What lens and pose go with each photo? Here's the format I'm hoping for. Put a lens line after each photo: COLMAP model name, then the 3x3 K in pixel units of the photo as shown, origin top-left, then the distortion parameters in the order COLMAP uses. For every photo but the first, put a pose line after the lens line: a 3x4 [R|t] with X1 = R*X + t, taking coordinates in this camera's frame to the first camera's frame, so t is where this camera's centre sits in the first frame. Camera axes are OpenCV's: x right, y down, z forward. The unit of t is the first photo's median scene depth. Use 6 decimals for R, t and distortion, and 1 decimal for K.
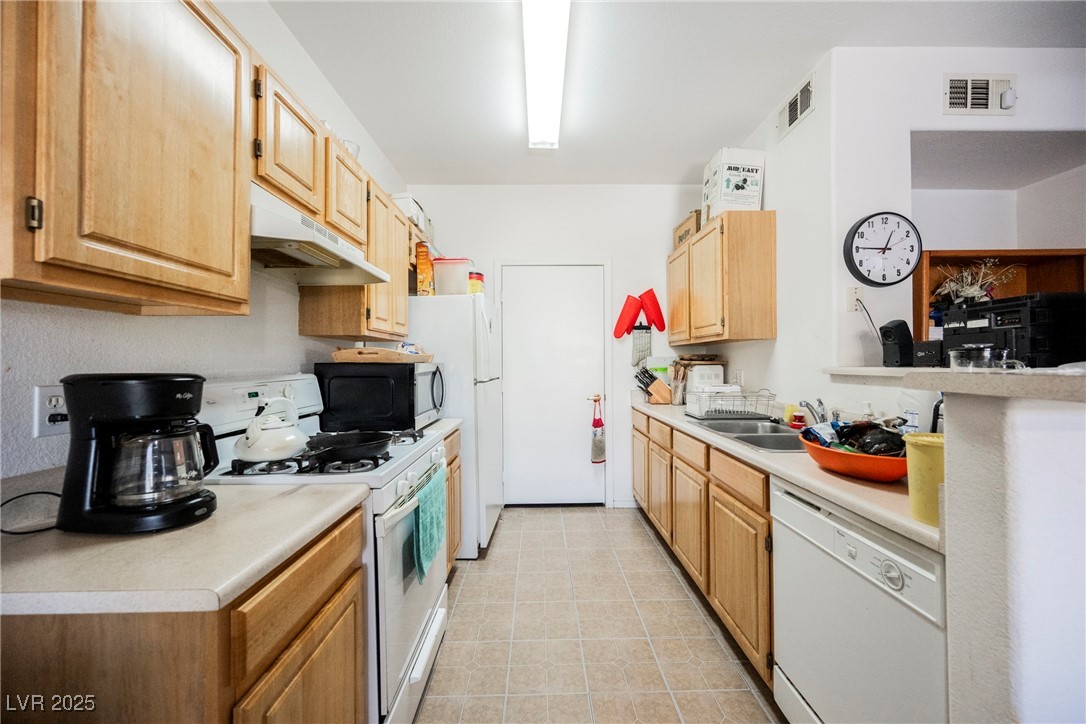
lens RADIAL K [[420.4, 0, 544.9], [0, 420.4, 358.1], [0, 0, 1]] dist [-0.000152, -0.000044]
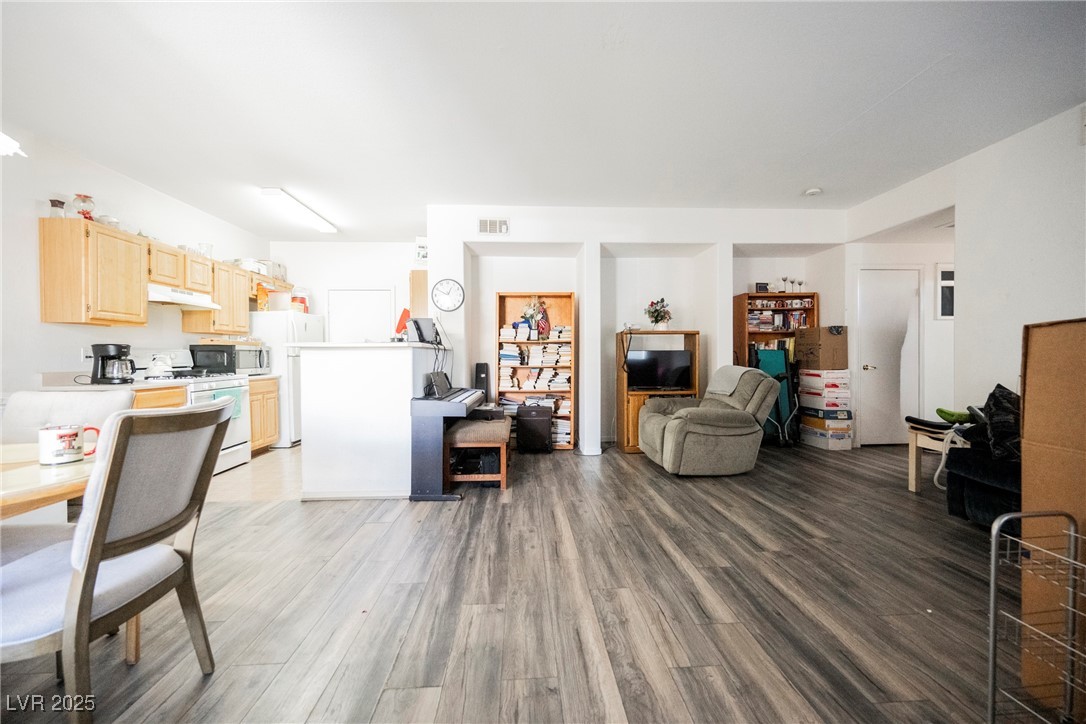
lens RADIAL K [[420.4, 0, 544.9], [0, 420.4, 358.1], [0, 0, 1]] dist [-0.000152, -0.000044]
pose [[0.998474, -0.004075, 0.055071, 1.329096], [0.003102, 0.999838, 0.017745, 0.053449], [-0.055134, -0.017547, 0.998325, -1.464434]]
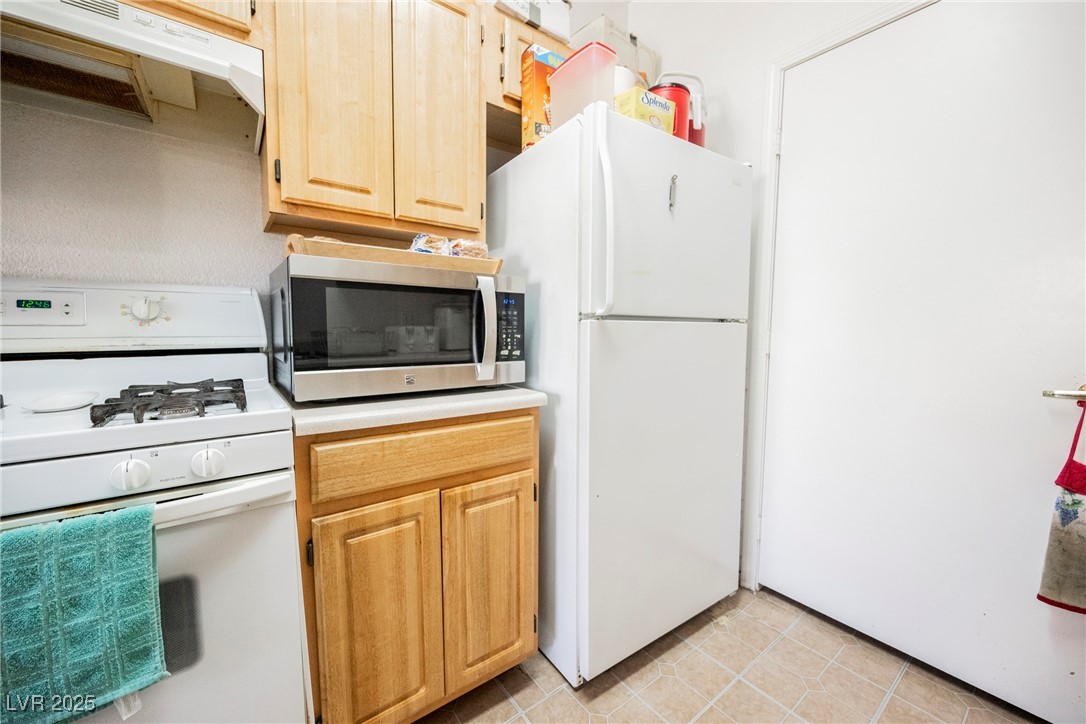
lens RADIAL K [[420.4, 0, 544.9], [0, 420.4, 358.1], [0, 0, 1]] dist [-0.000152, -0.000044]
pose [[0.593346, 0.072962, -0.801634, 0.247920], [-0.003448, 0.996105, 0.088111, 0.091471], [0.804940, -0.049516, 0.591287, 1.028440]]
